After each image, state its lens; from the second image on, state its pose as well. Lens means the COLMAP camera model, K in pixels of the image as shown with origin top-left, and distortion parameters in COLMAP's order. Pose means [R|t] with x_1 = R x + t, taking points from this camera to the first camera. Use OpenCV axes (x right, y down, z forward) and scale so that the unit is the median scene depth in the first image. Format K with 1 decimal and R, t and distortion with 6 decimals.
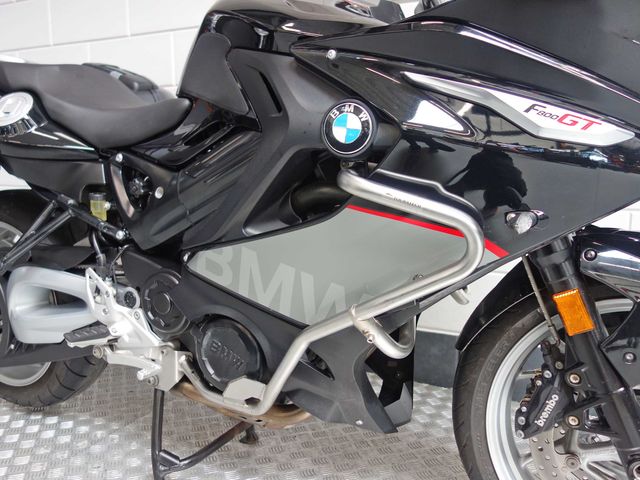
lens RADIAL K [[568.1, 0, 320.0], [0, 568.1, 240.0], [0, 0, 1]] dist [0.003039, -0.002089]
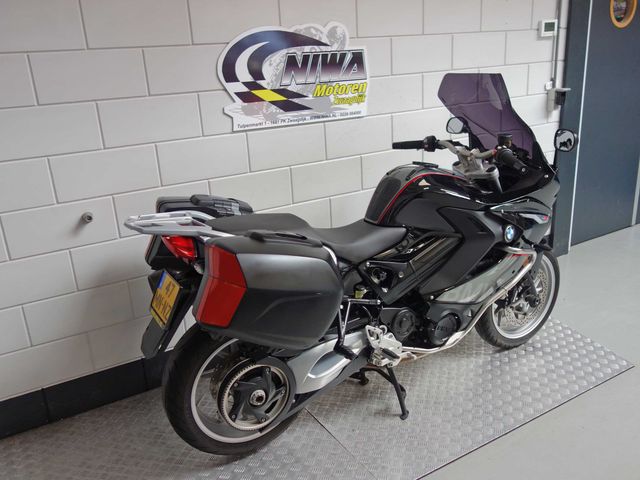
lens RADIAL K [[568.1, 0, 320.0], [0, 568.1, 240.0], [0, 0, 1]] dist [0.003039, -0.002089]
pose [[0.527114, -0.297664, 0.795957, -2.084387], [0.176814, 0.954564, 0.239885, -0.766863], [-0.831197, 0.014289, 0.555795, 0.096200]]
